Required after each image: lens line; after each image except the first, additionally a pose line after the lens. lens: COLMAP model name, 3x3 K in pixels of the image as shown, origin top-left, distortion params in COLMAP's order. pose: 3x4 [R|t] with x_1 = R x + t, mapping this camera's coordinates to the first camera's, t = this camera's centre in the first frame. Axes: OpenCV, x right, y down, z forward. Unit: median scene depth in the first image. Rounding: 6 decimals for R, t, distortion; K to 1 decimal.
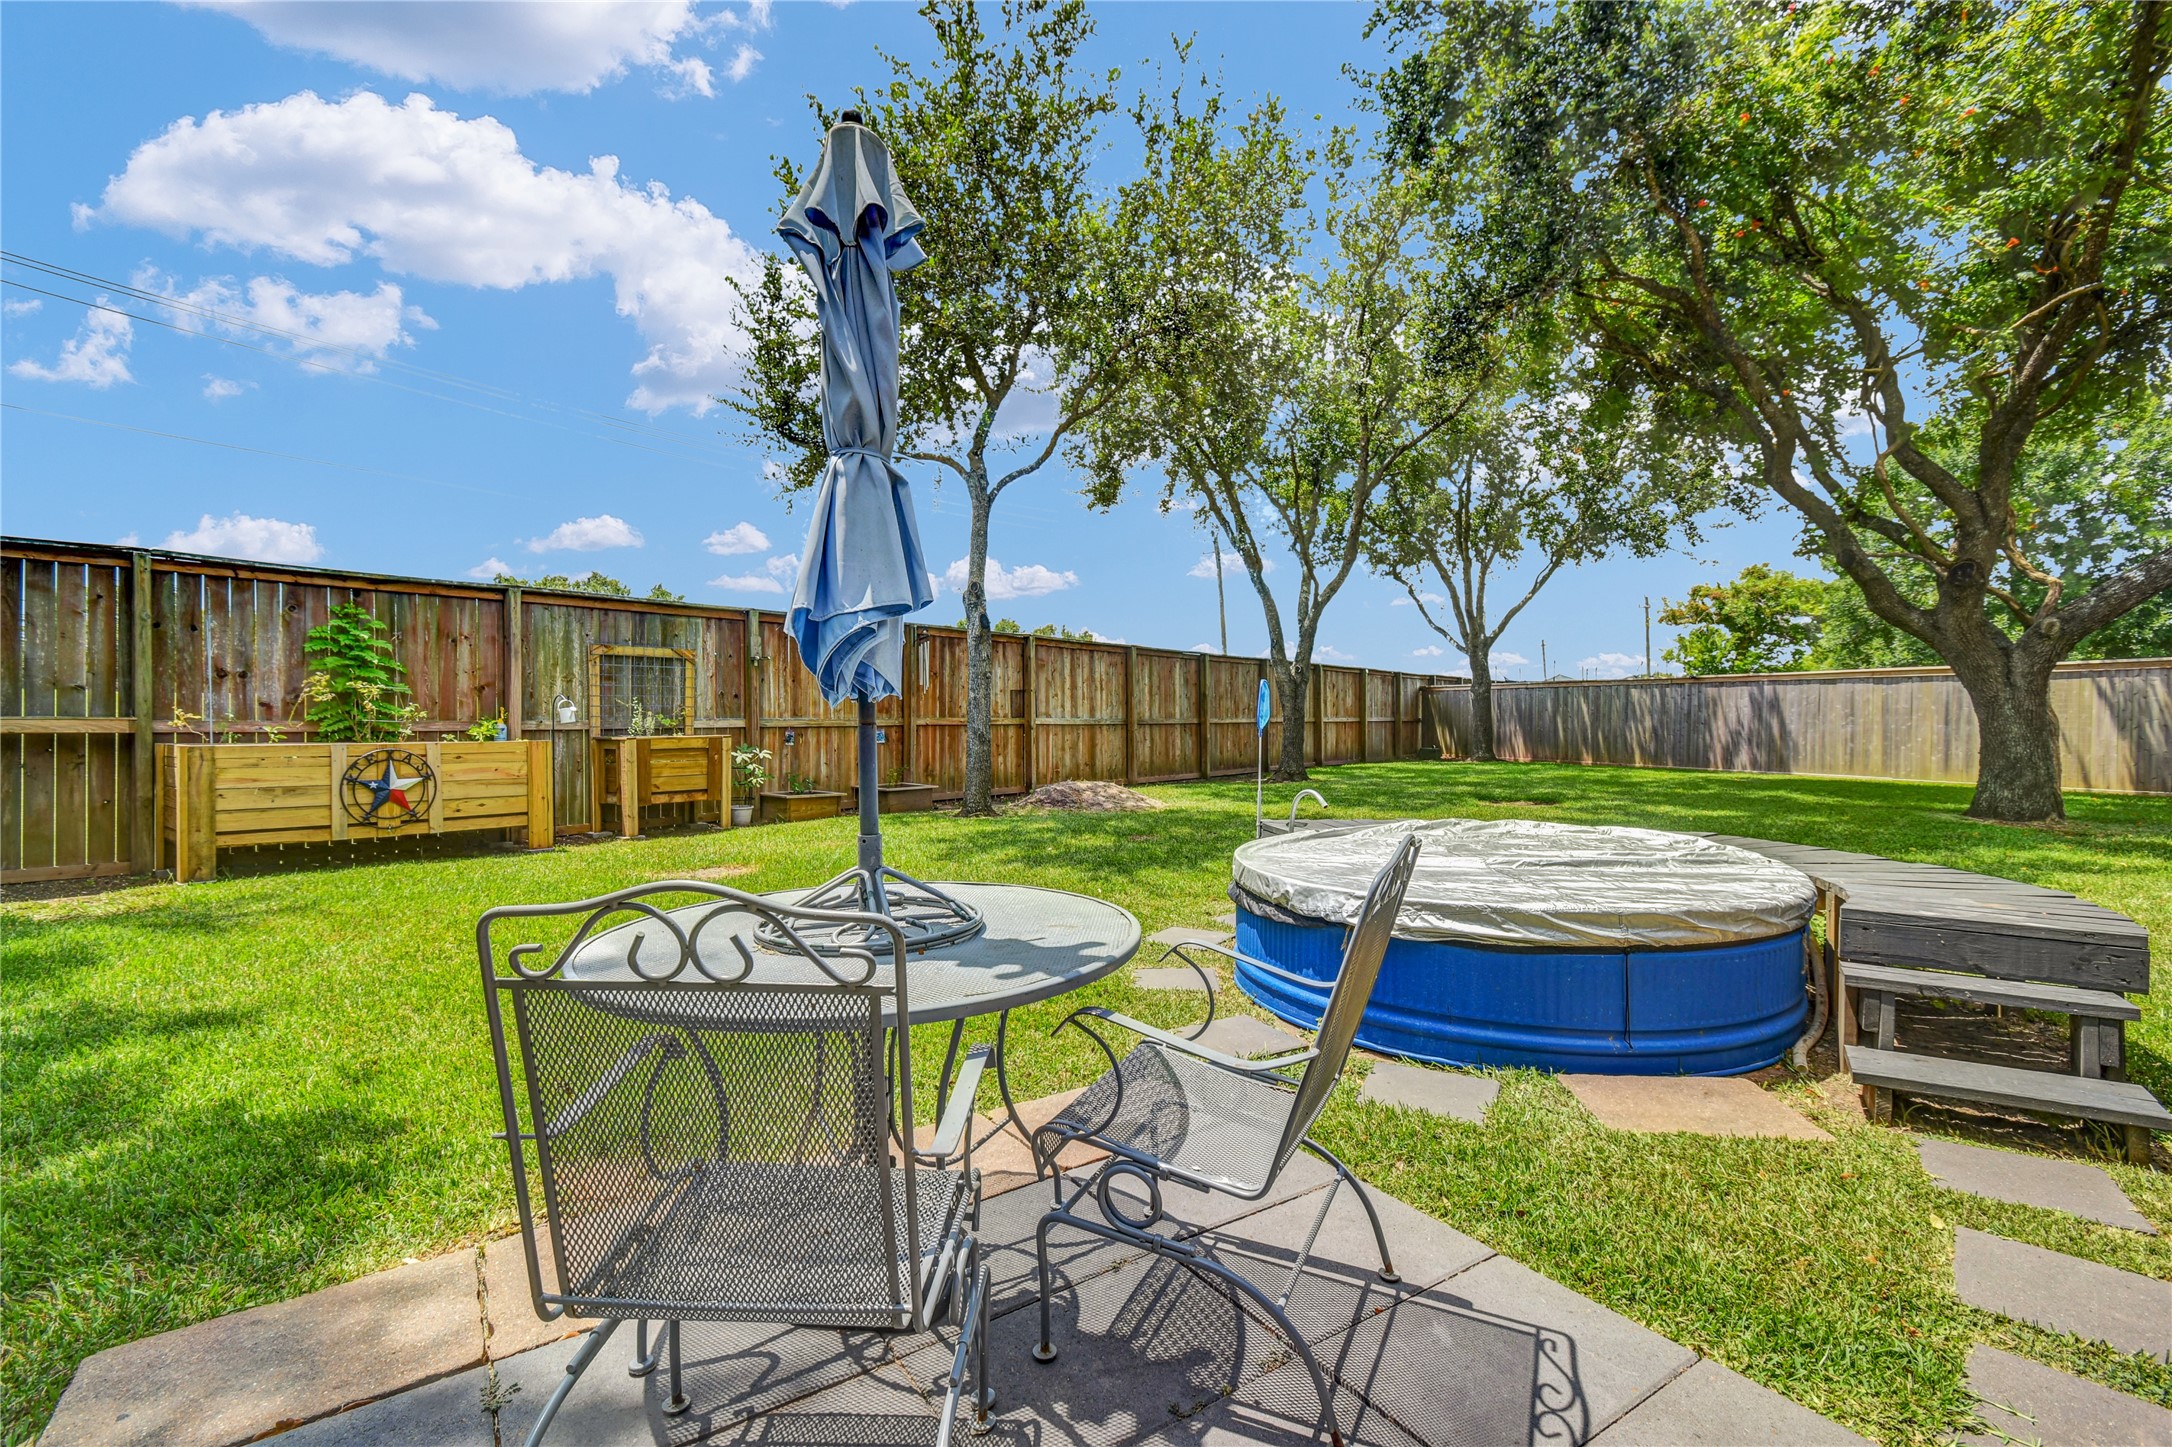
lens RADIAL K [[938.0, 0, 1097.7], [0, 938.0, 718.3], [0, 0, 1]] dist [-0.000339, -0.000216]
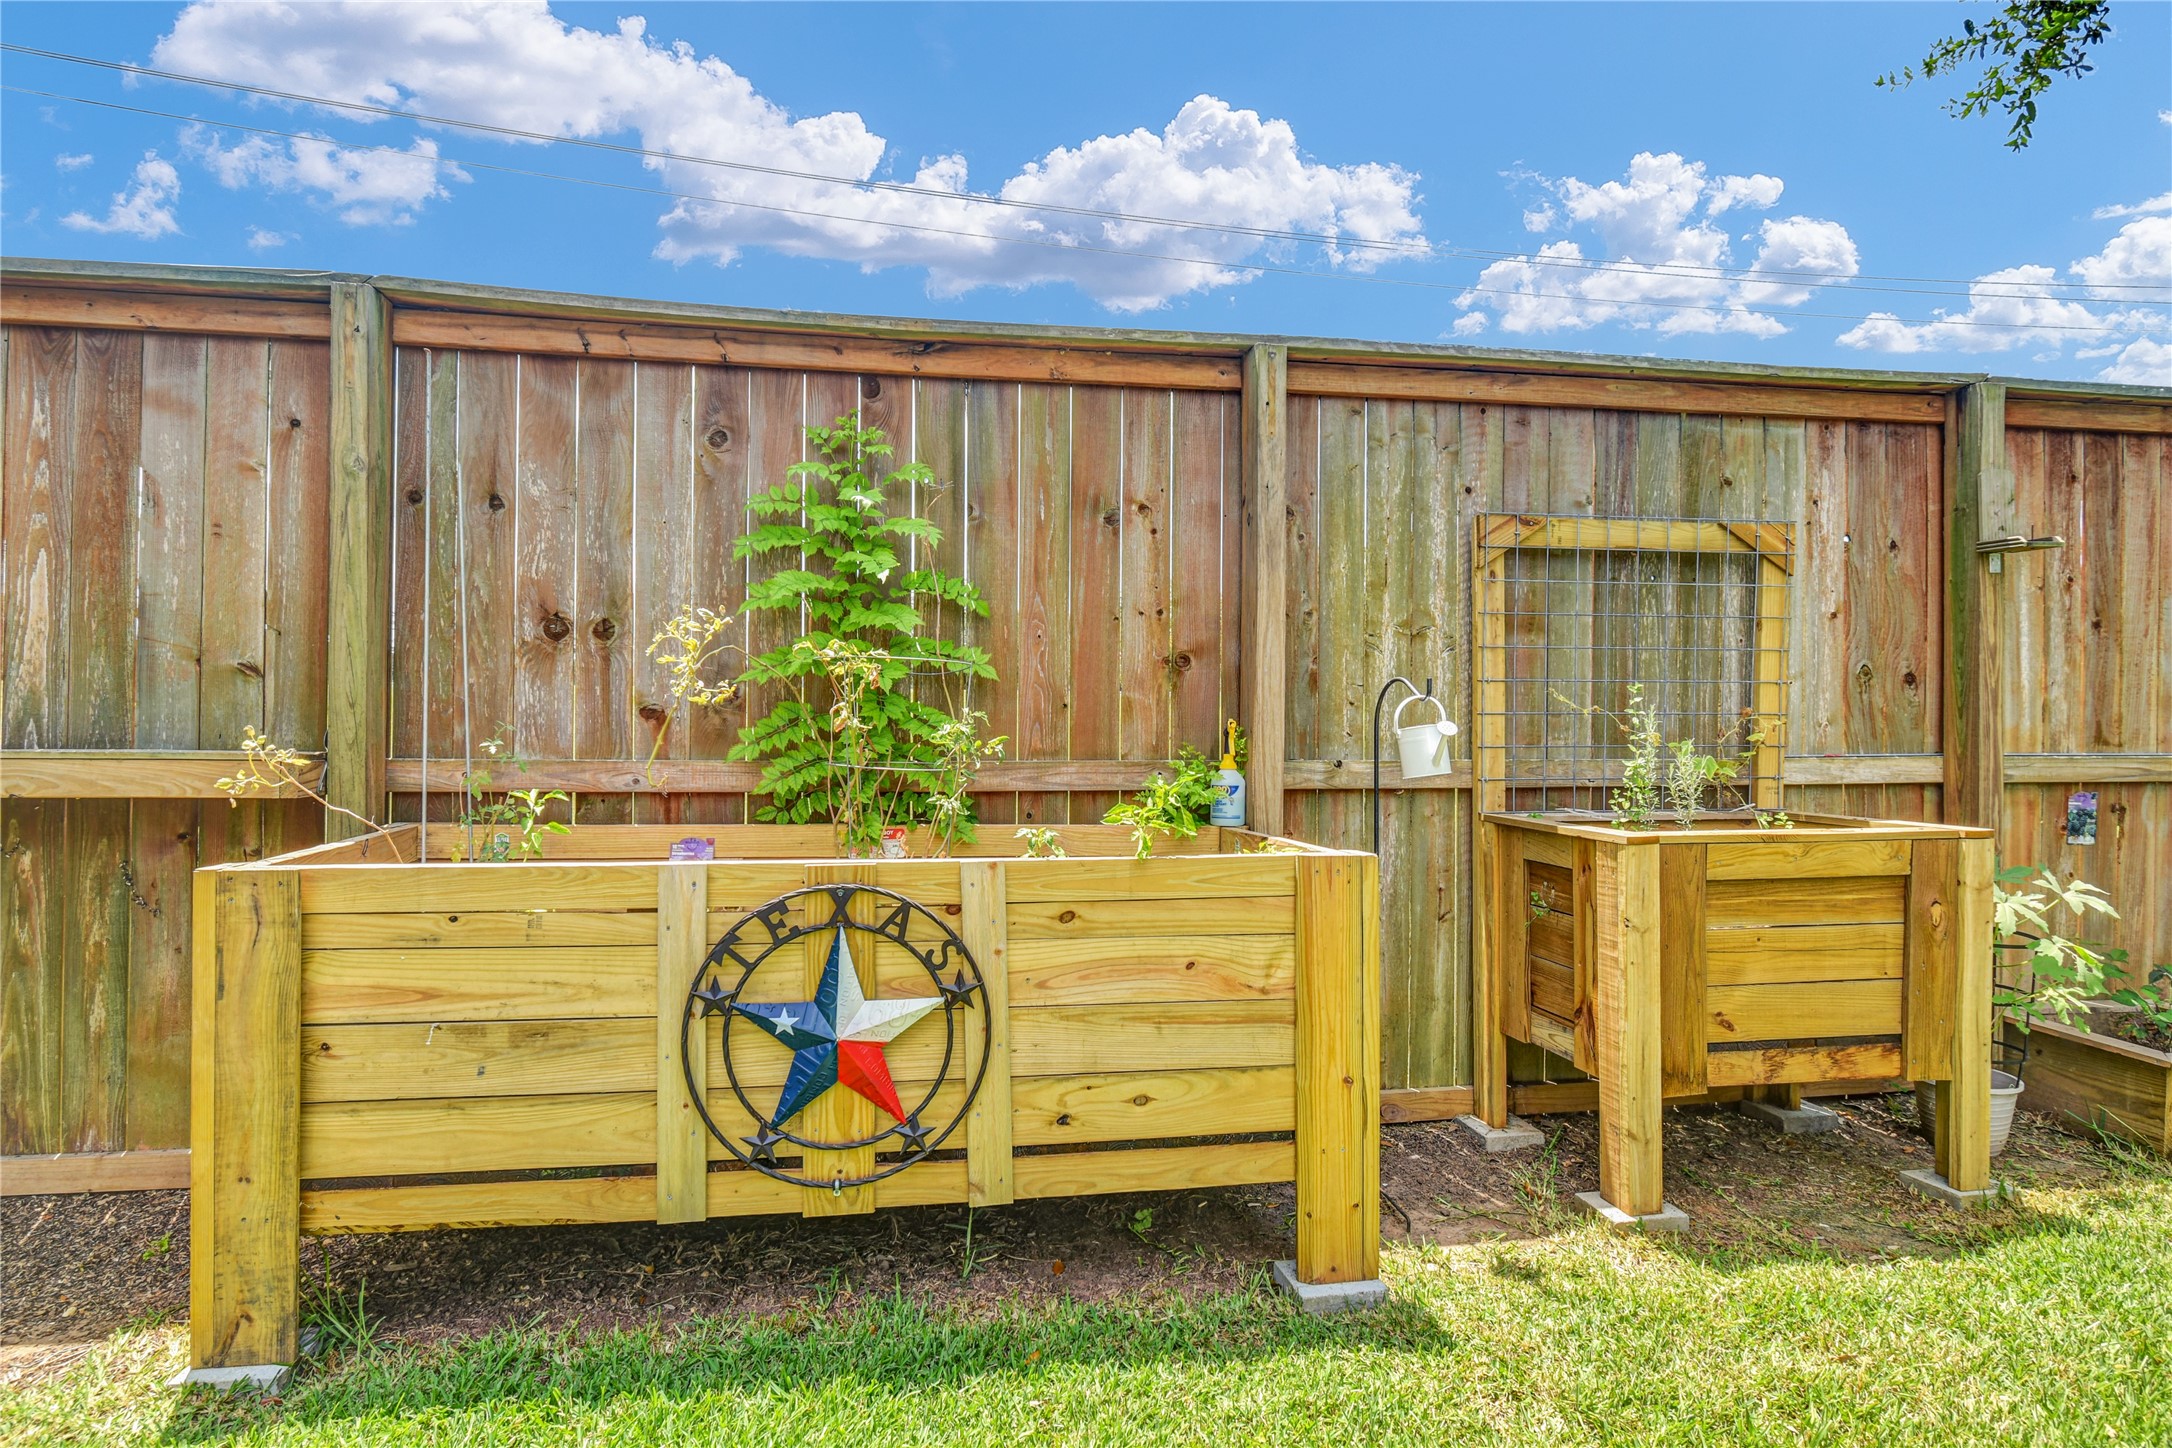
lens RADIAL K [[1197.6, 0, 1089.2], [0, 1197.6, 718.5], [0, 0, 1]] dist [-0.008904, -0.000525]
pose [[0.744000, 0.005500, -0.668157, -0.405440], [-0.005878, 0.999981, 0.001686, -0.012437], [0.668153, 0.002673, 0.744019, 0.674680]]
